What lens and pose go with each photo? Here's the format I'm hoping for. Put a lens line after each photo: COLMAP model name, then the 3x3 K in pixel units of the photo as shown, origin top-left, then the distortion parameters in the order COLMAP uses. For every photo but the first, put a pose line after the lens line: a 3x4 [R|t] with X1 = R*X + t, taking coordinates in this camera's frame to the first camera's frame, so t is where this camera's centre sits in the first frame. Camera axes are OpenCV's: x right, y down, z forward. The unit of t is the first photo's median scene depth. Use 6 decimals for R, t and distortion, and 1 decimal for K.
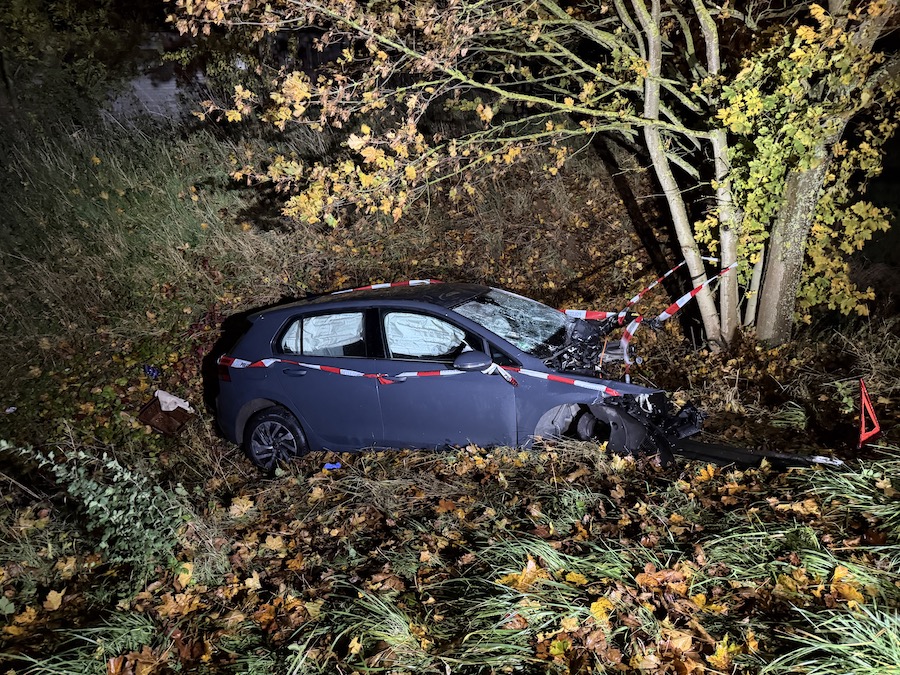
lens RADIAL K [[629.0, 0, 446.7], [0, 629.0, 336.8], [0, 0, 1]] dist [0.042324, -0.009684]
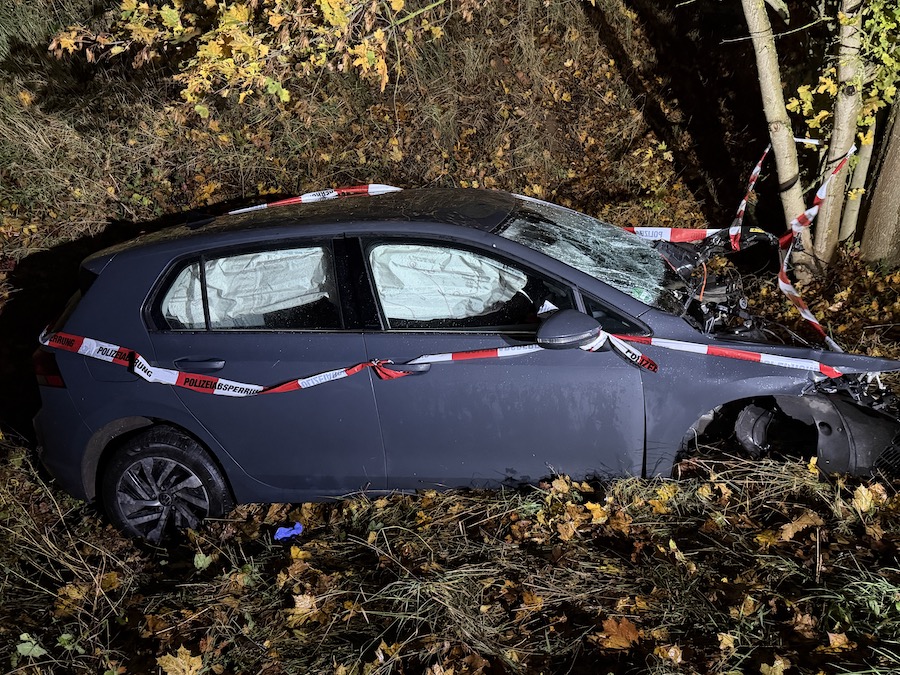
lens RADIAL K [[832.3, 0, 456.8], [0, 832.3, 346.6], [0, 0, 1]] dist [0.028537, 0.000000]
pose [[0.977604, -0.065146, 0.200116, -0.150831], [0.045442, 0.993794, 0.101529, -0.018127], [-0.205488, -0.090162, 0.974498, 0.244018]]
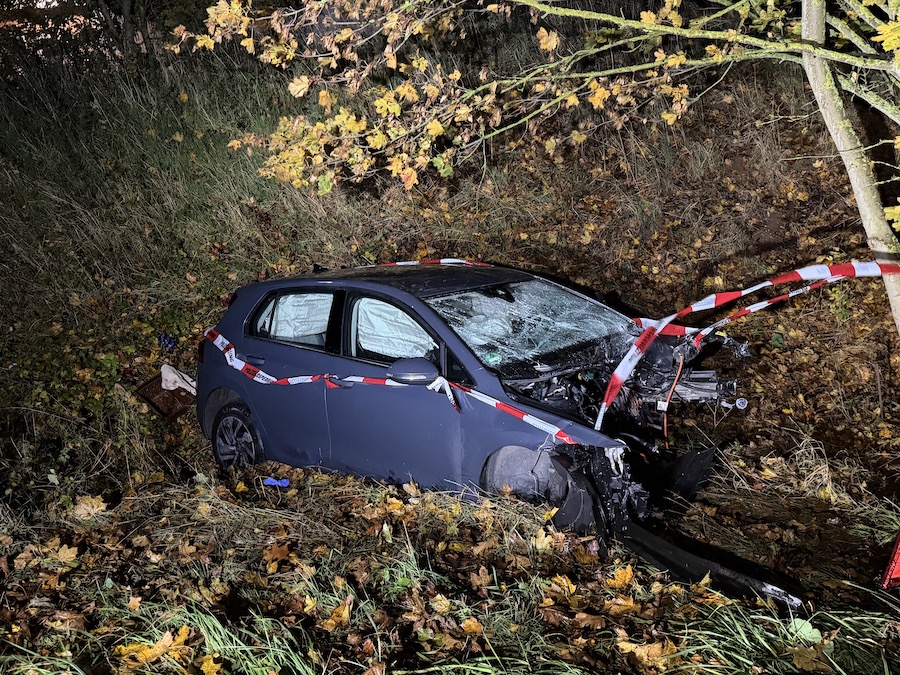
lens RADIAL K [[832.3, 0, 452.6], [0, 832.3, 330.5], [0, 0, 1]] dist [0.028537, 0.000000]
pose [[0.937391, 0.102332, -0.332905, 0.312667], [-0.101940, 0.994615, 0.018694, -0.024951], [0.333025, 0.016413, 0.942775, 0.064800]]
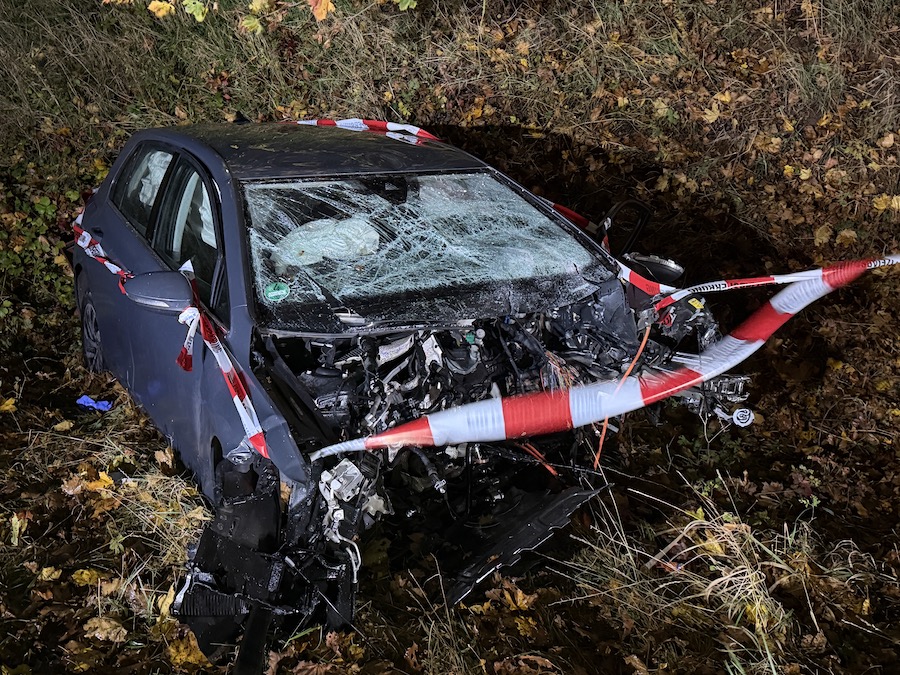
lens RADIAL K [[976.0, 0, 448.8], [0, 976.0, 339.7], [0, 0, 1]] dist [0.000457, 0.000000]
pose [[0.780175, 0.297897, -0.550076, 0.500258], [-0.214256, 0.953396, 0.212438, -0.105972], [0.587725, -0.047882, 0.807643, 0.389329]]
